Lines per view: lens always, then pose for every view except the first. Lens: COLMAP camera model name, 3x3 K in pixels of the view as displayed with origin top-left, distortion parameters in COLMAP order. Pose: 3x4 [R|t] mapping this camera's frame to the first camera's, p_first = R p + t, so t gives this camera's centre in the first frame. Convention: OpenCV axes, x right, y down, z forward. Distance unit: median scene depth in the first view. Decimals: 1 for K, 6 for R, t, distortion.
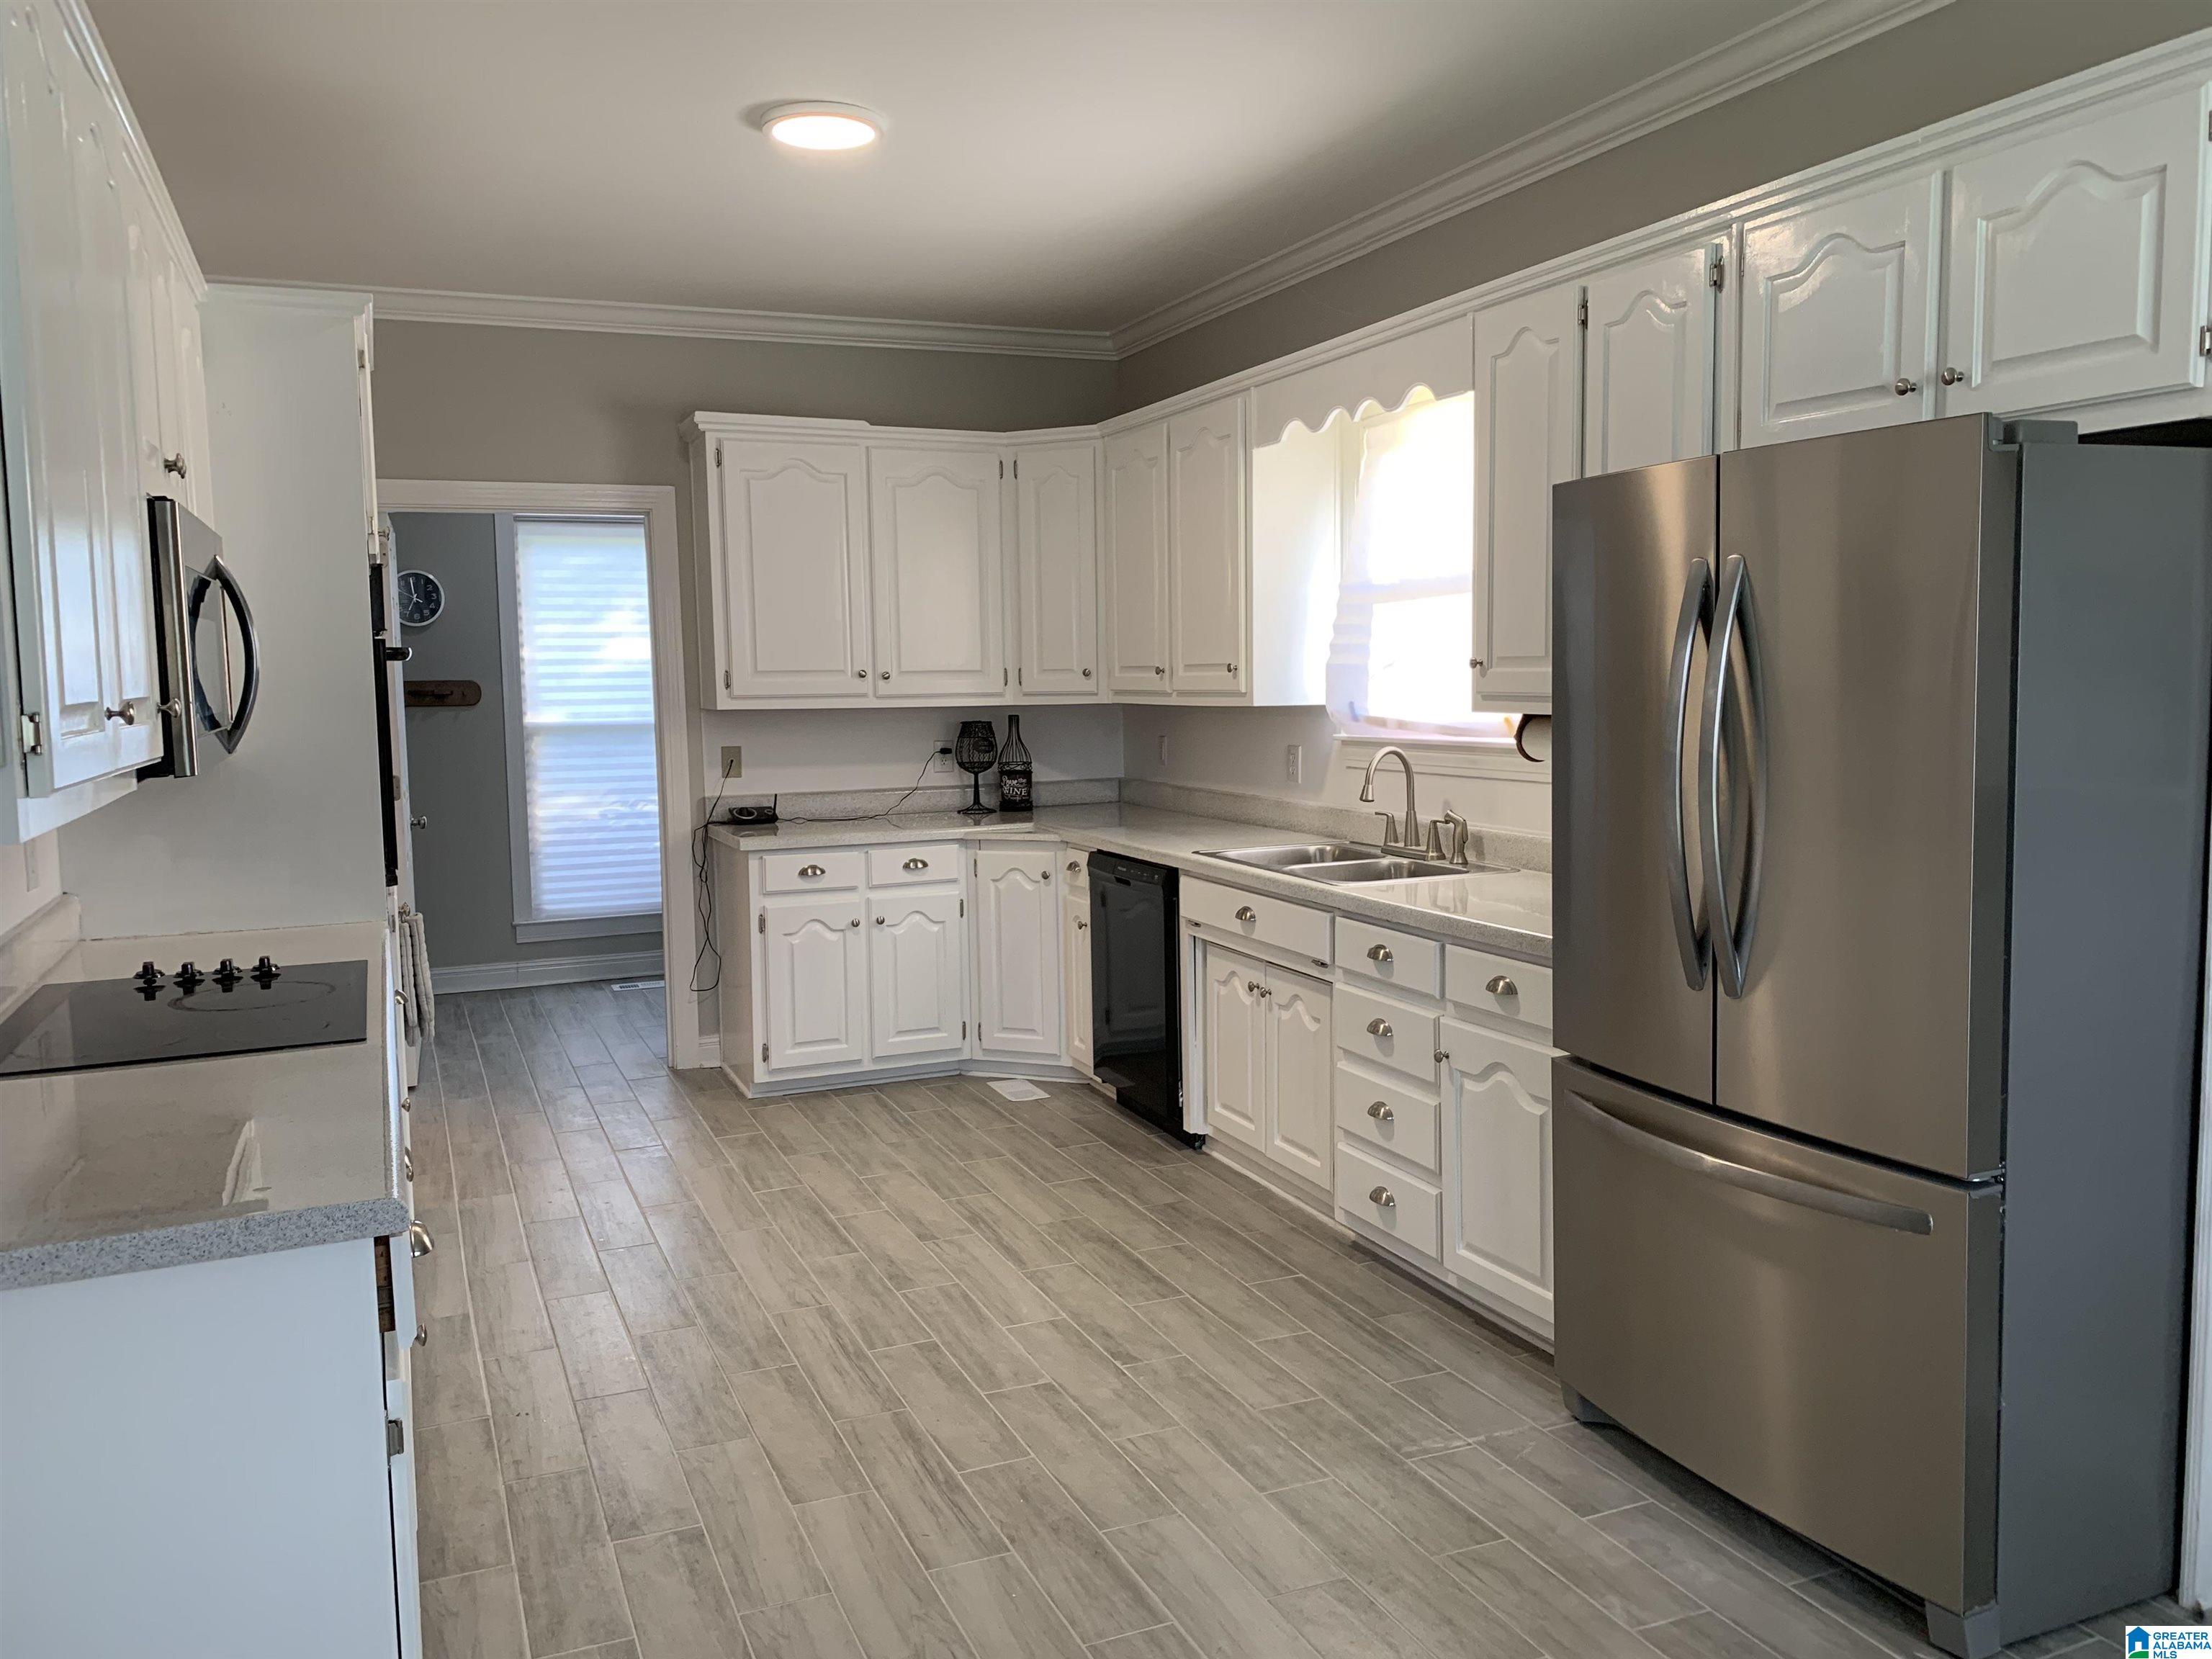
lens RADIAL K [[1709.1, 0, 1106.0], [0, 1709.1, 829.5], [0, 0, 1]] dist [0.000540, -0.000050]
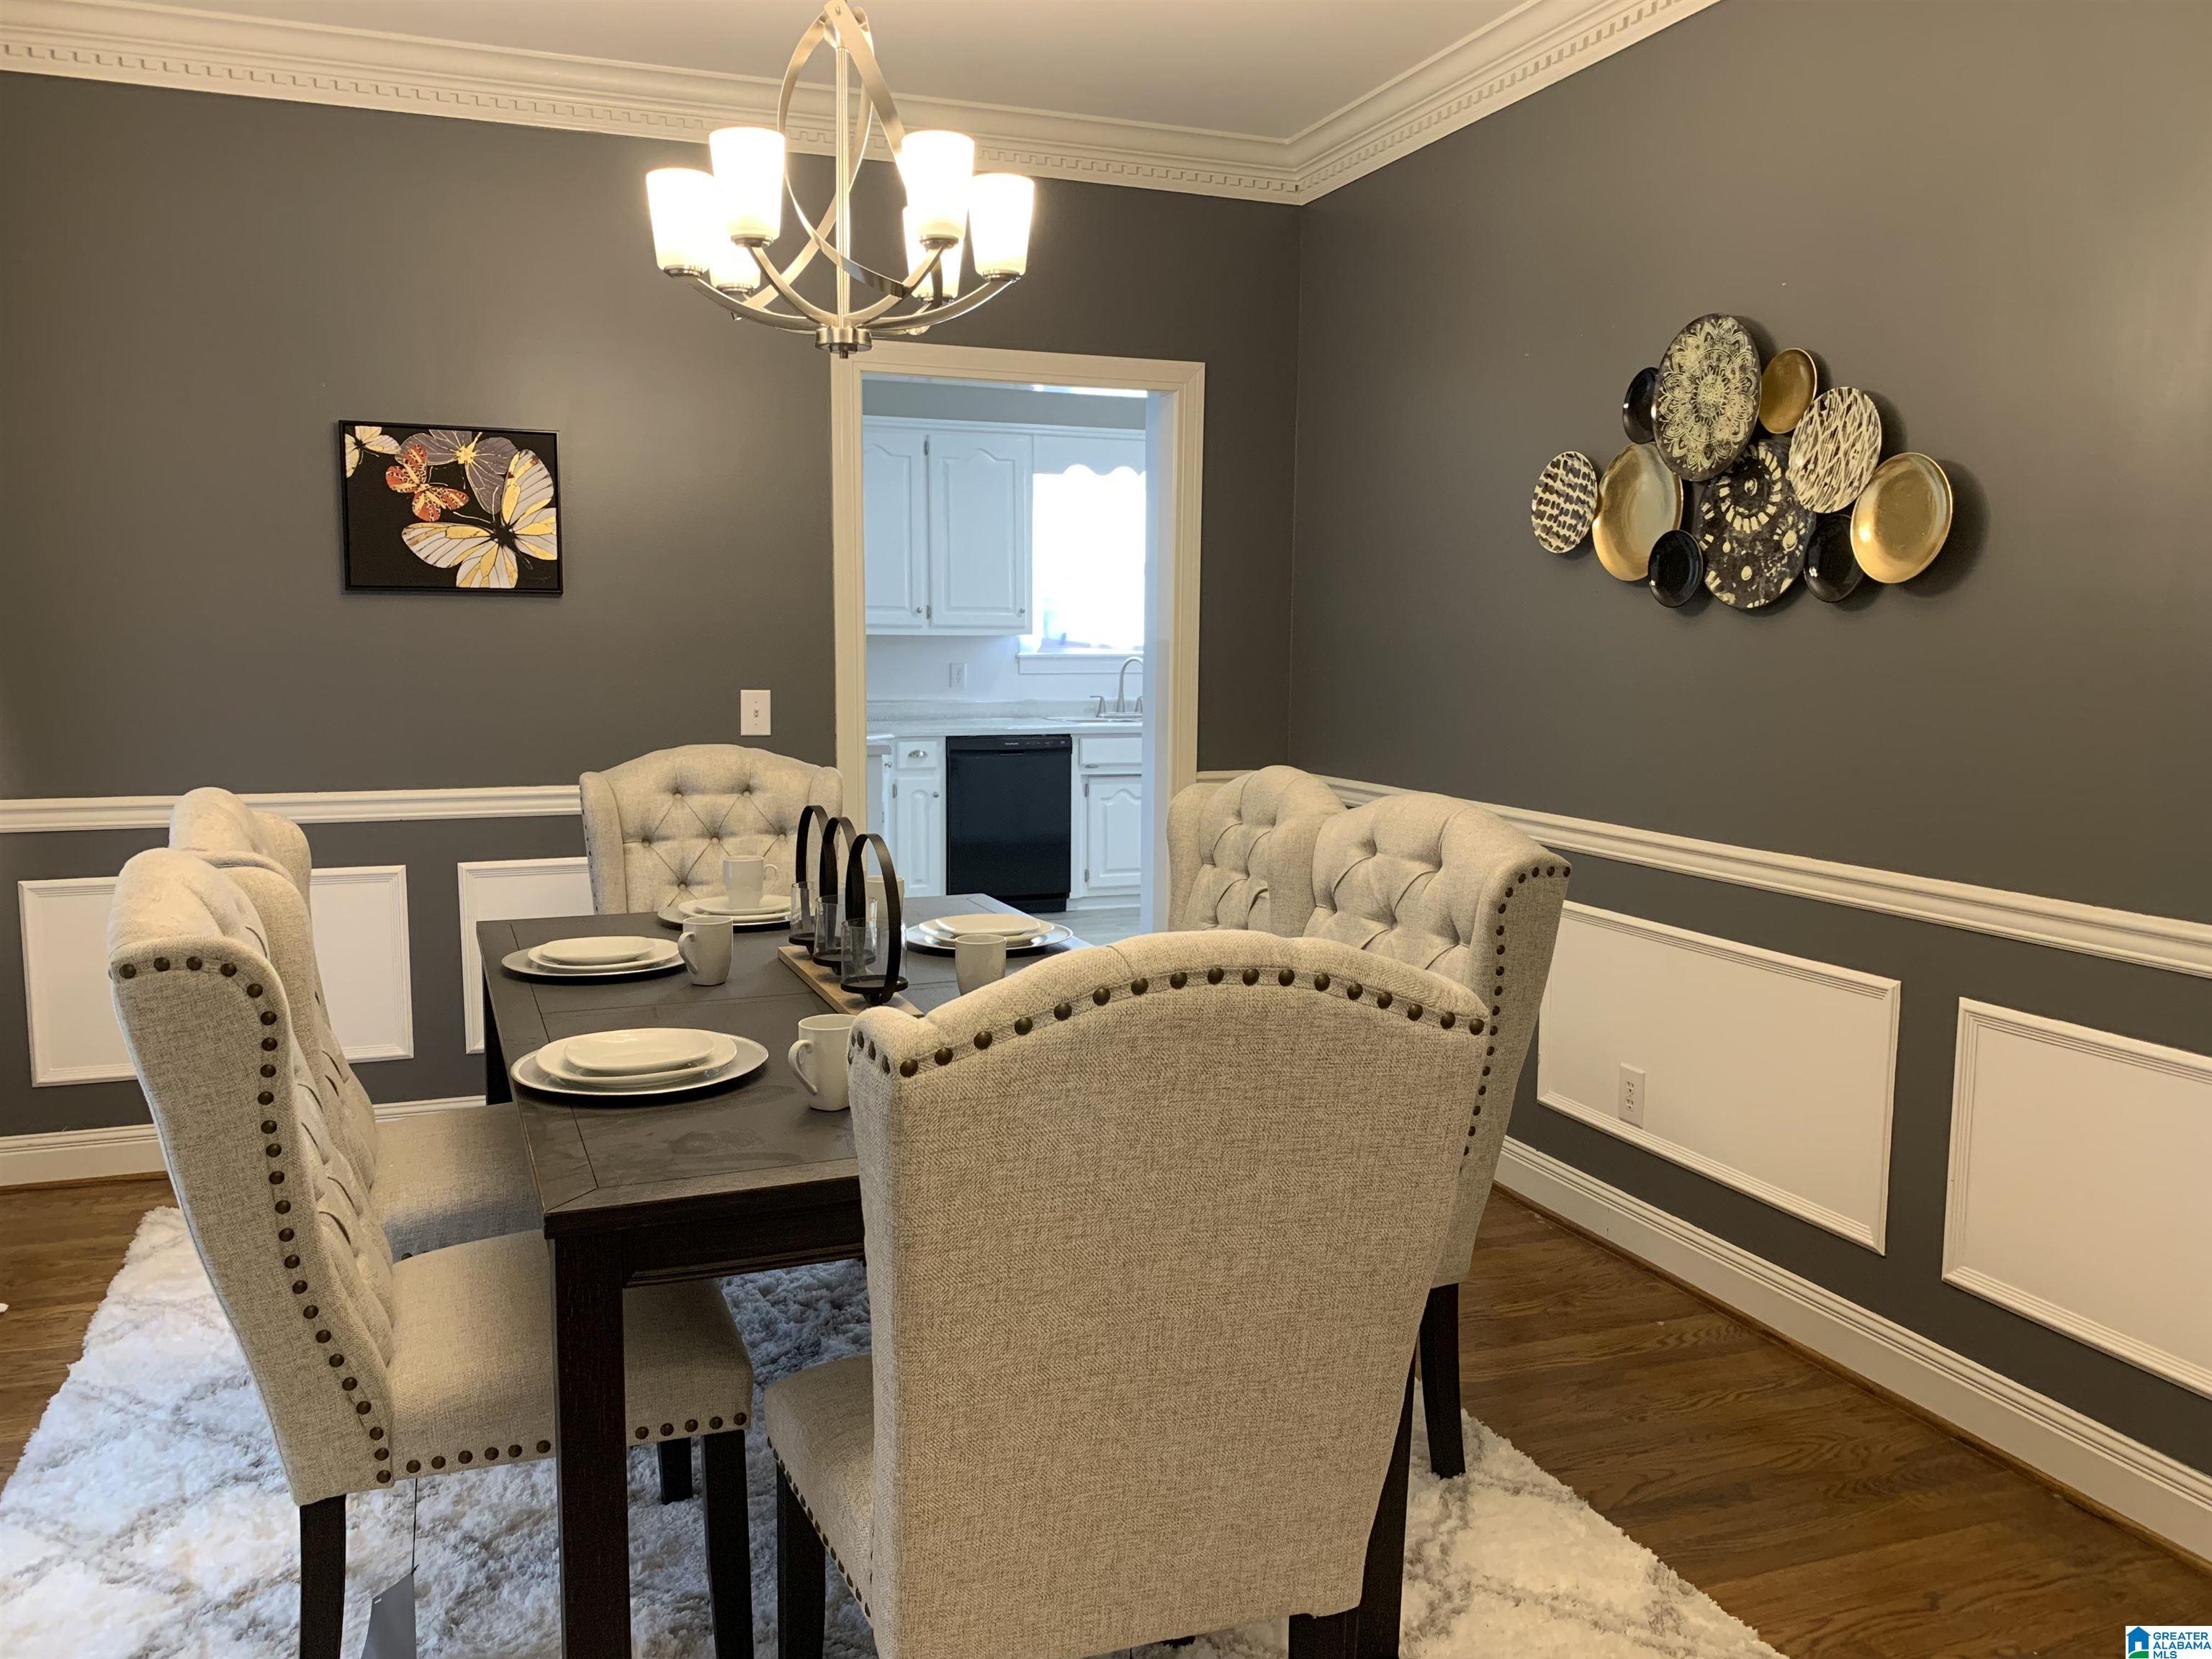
lens RADIAL K [[1709.1, 0, 1106.0], [0, 1709.1, 829.5], [0, 0, 1]] dist [0.000540, -0.000050]
pose [[0.043755, -0.103036, 0.993715, -1.560232], [0.104761, 0.989657, 0.098002, -0.042436], [-0.993534, 0.099815, 0.054097, 0.883654]]
